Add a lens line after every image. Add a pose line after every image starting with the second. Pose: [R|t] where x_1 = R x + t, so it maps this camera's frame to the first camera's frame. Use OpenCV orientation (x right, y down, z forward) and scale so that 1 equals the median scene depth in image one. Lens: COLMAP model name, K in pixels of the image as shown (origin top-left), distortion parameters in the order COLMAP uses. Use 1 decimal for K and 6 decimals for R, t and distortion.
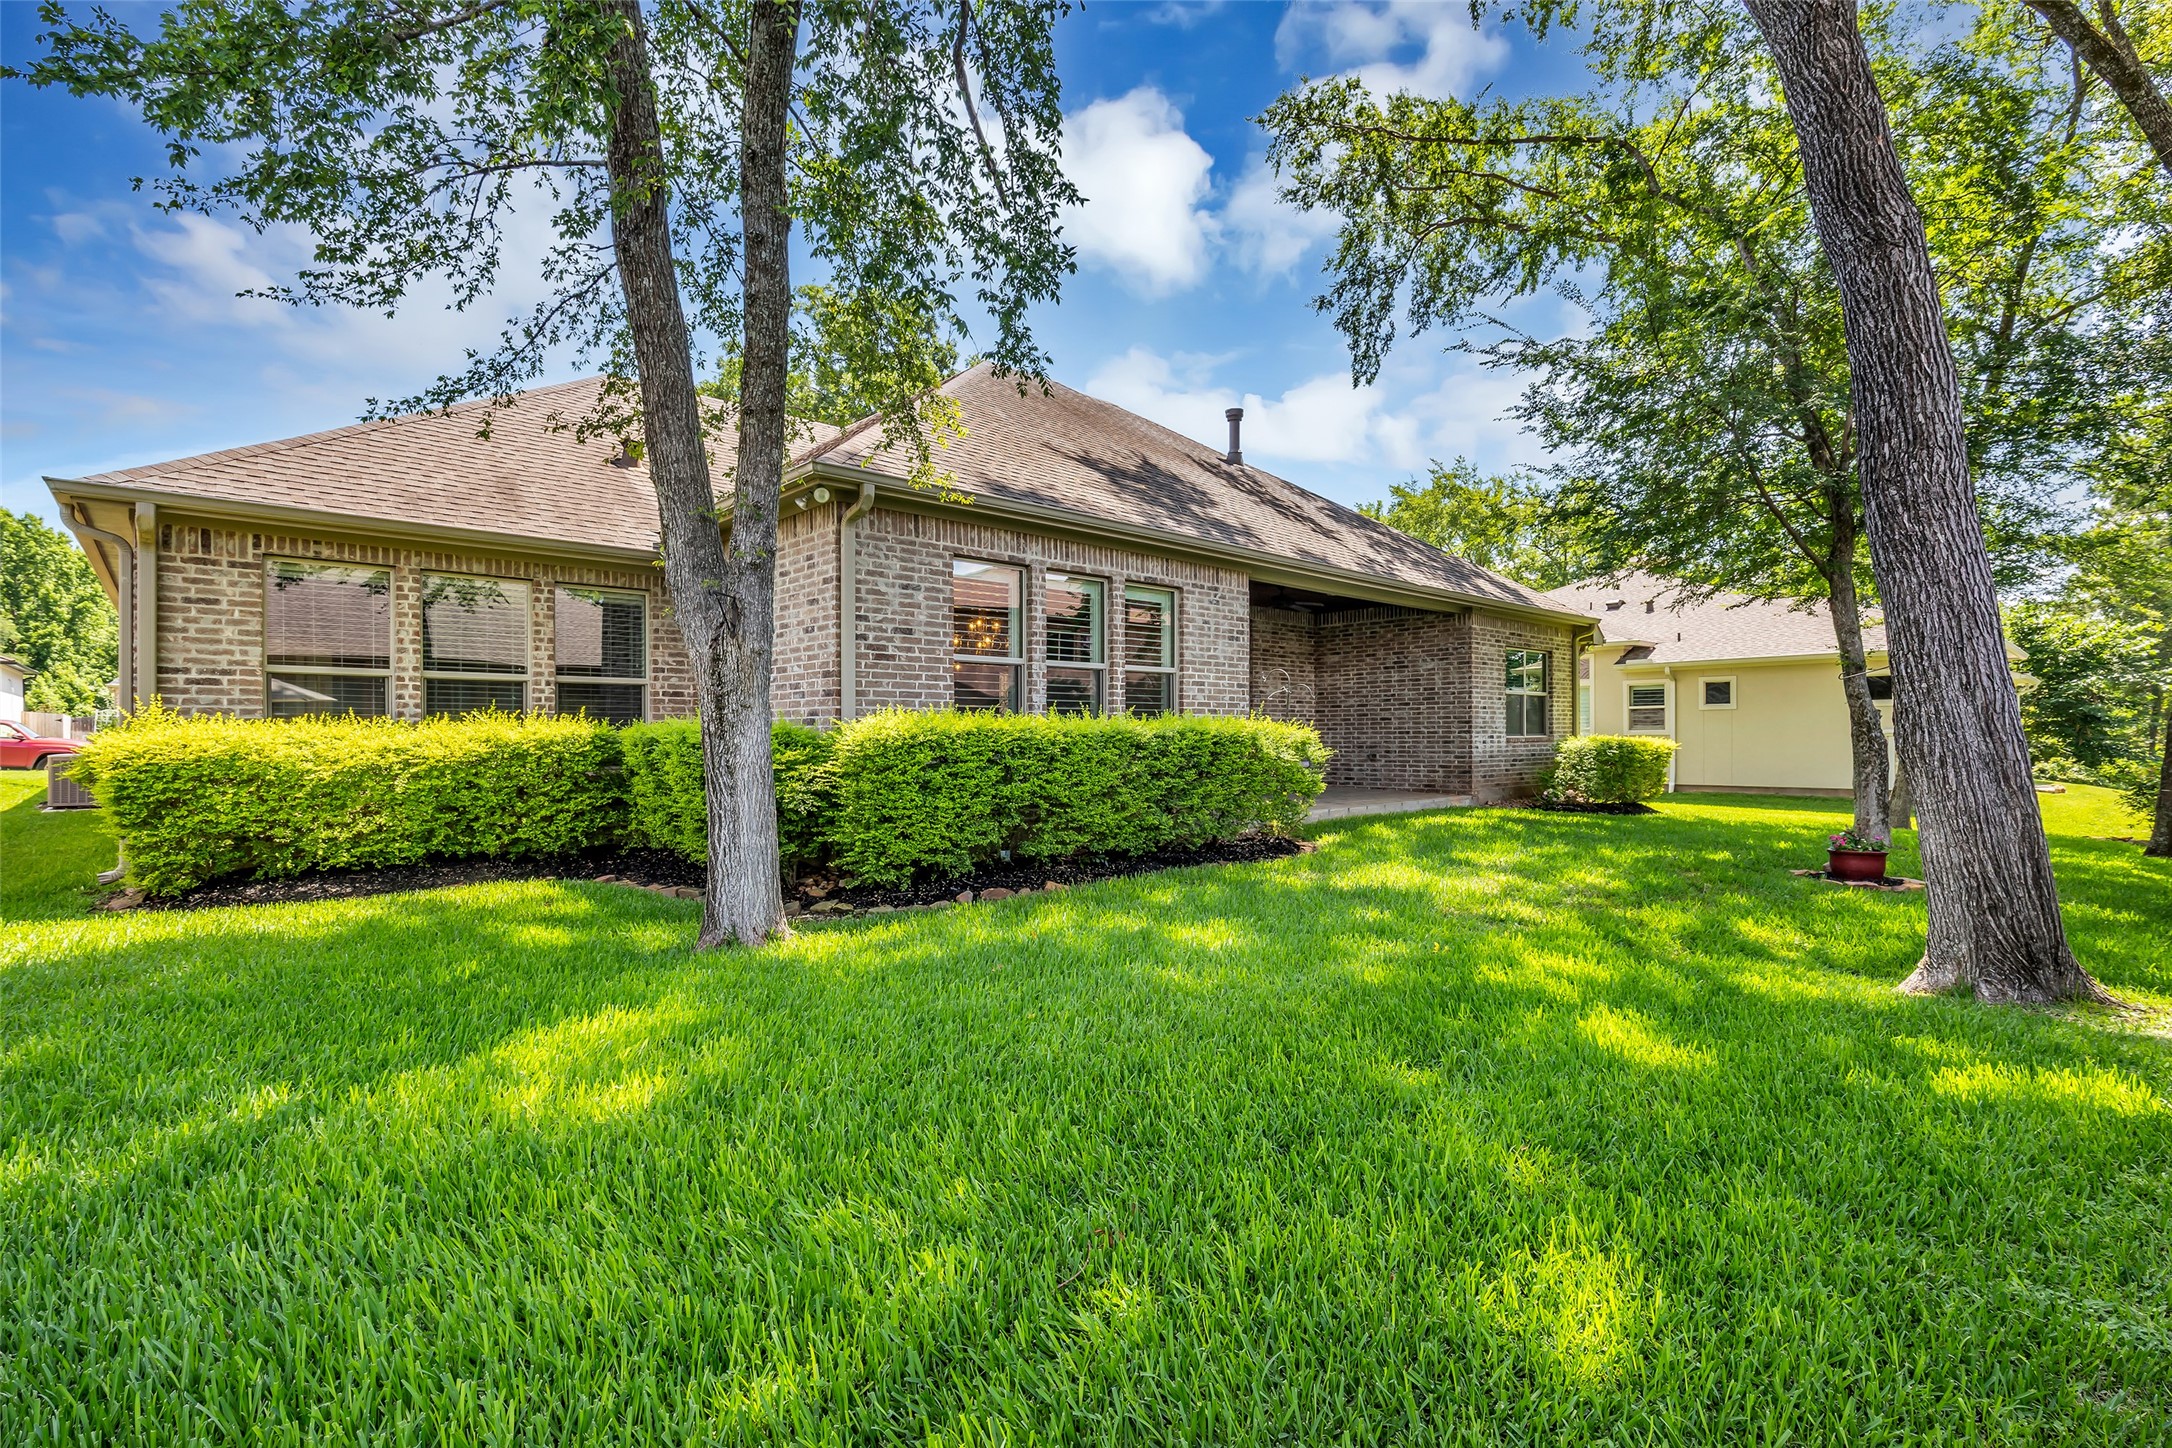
lens RADIAL K [[988.4, 0, 1081.0], [0, 988.4, 735.4], [0, 0, 1]] dist [-0.018588, 0.006449]
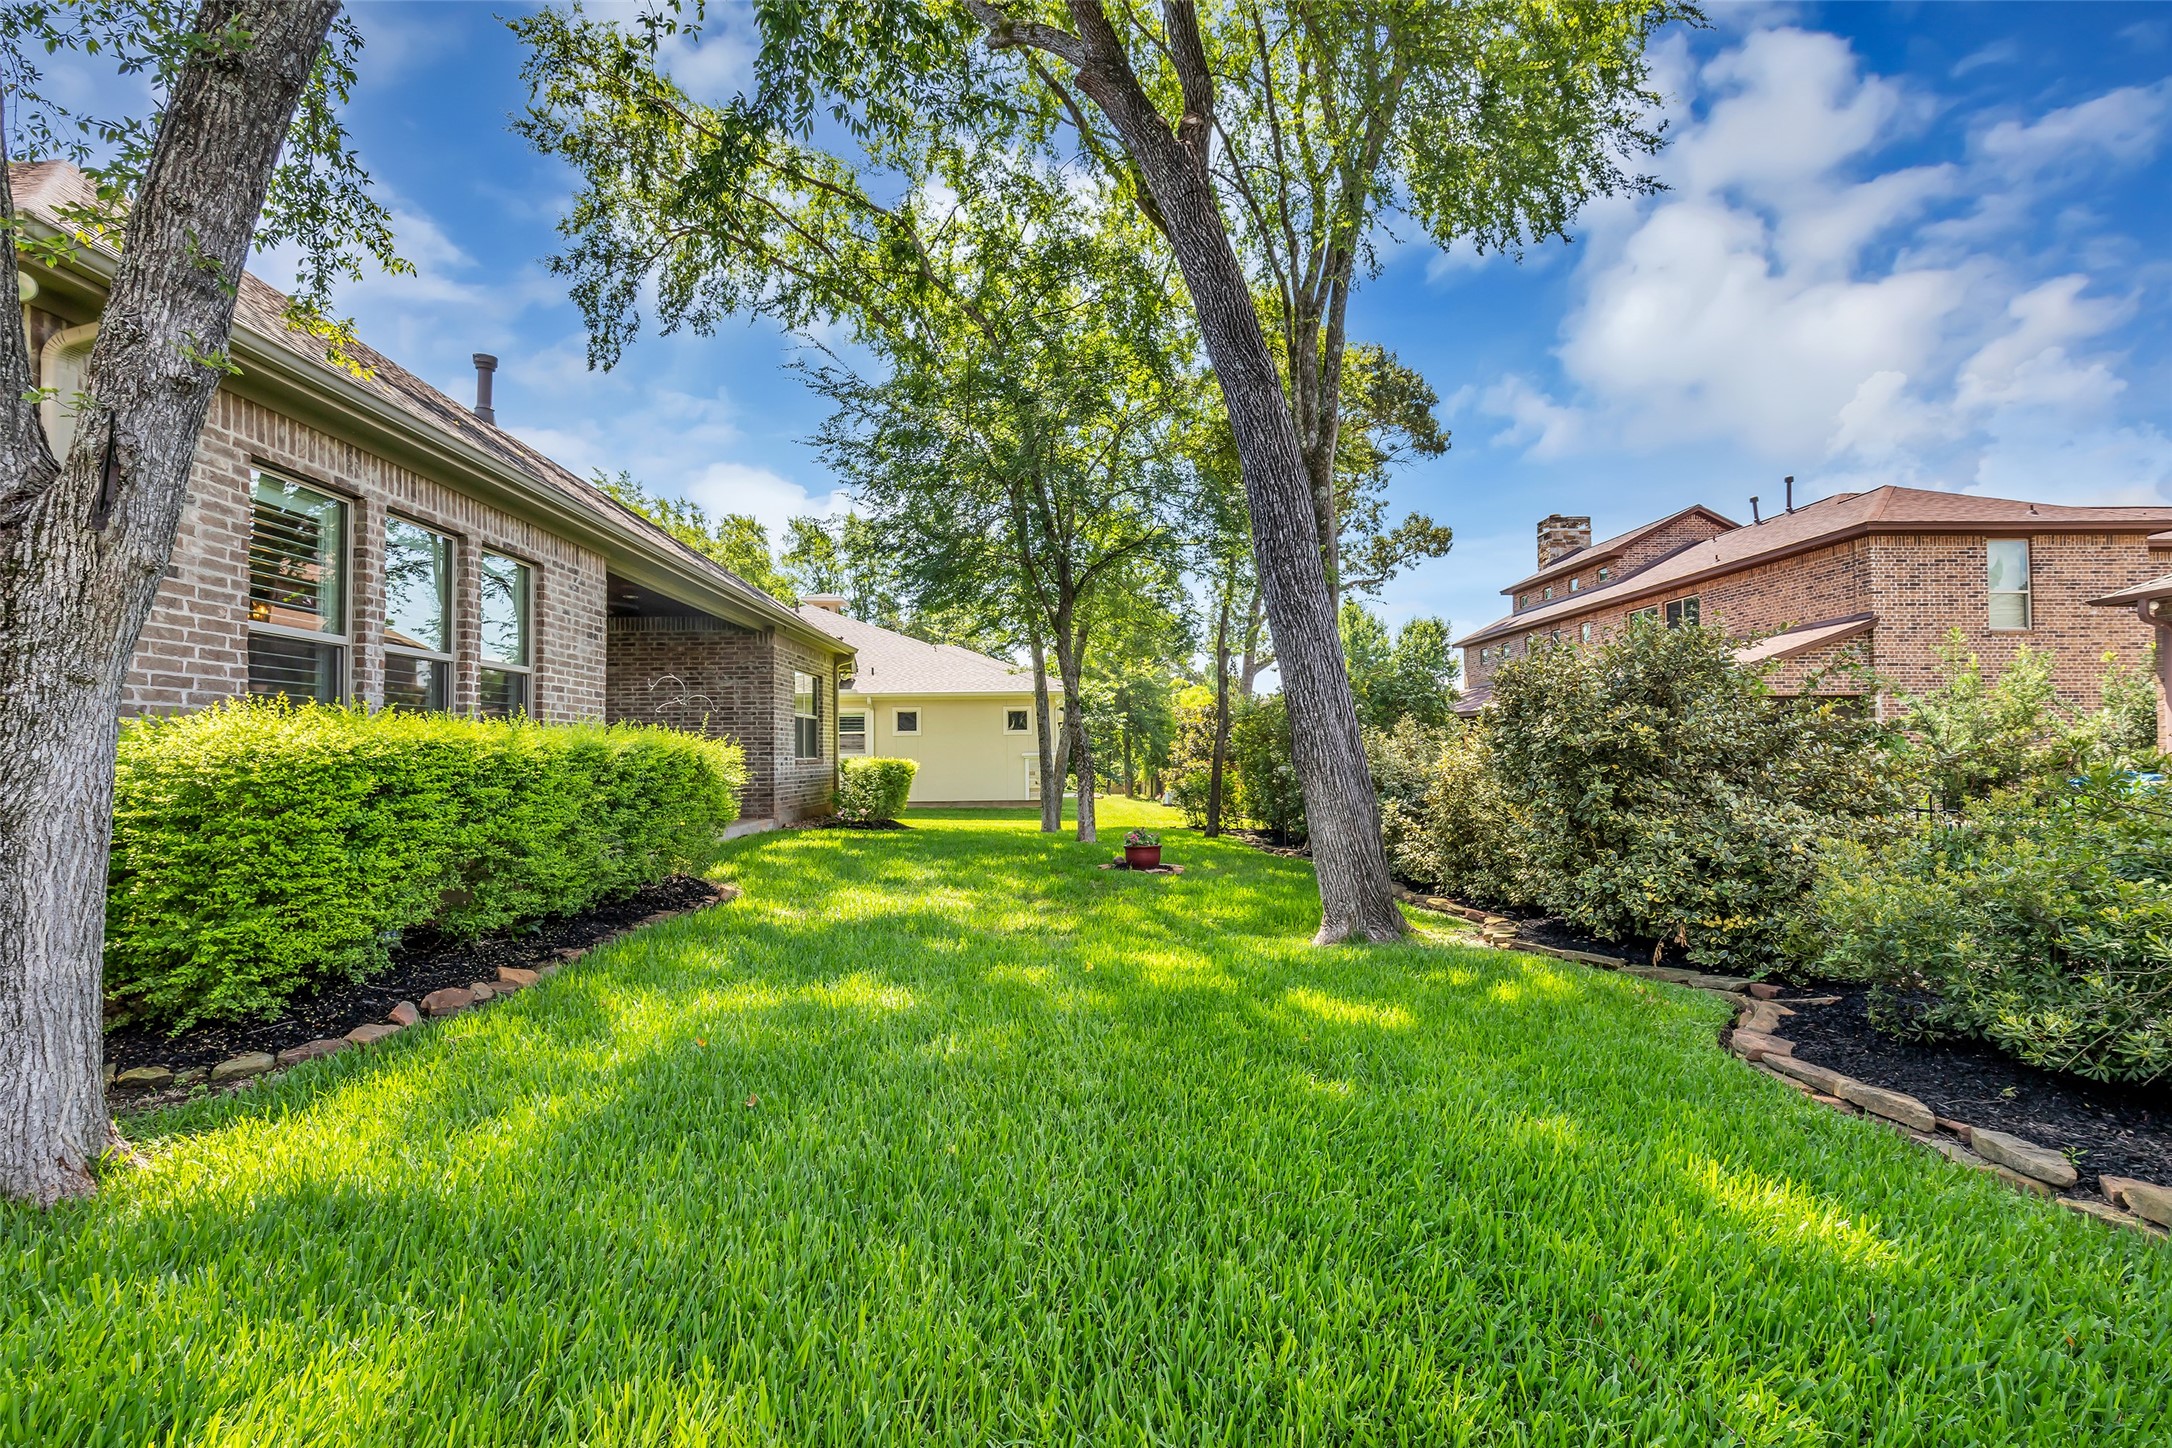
lens RADIAL K [[988.4, 0, 1075.0], [0, 988.4, 730.1], [0, 0, 1]] dist [-0.018588, 0.006449]
pose [[0.664504, 0.019412, 0.747032, -0.192828], [0.004268, 0.999548, -0.029770, 0.005020], [-0.747272, 0.022970, 0.664121, 0.179029]]
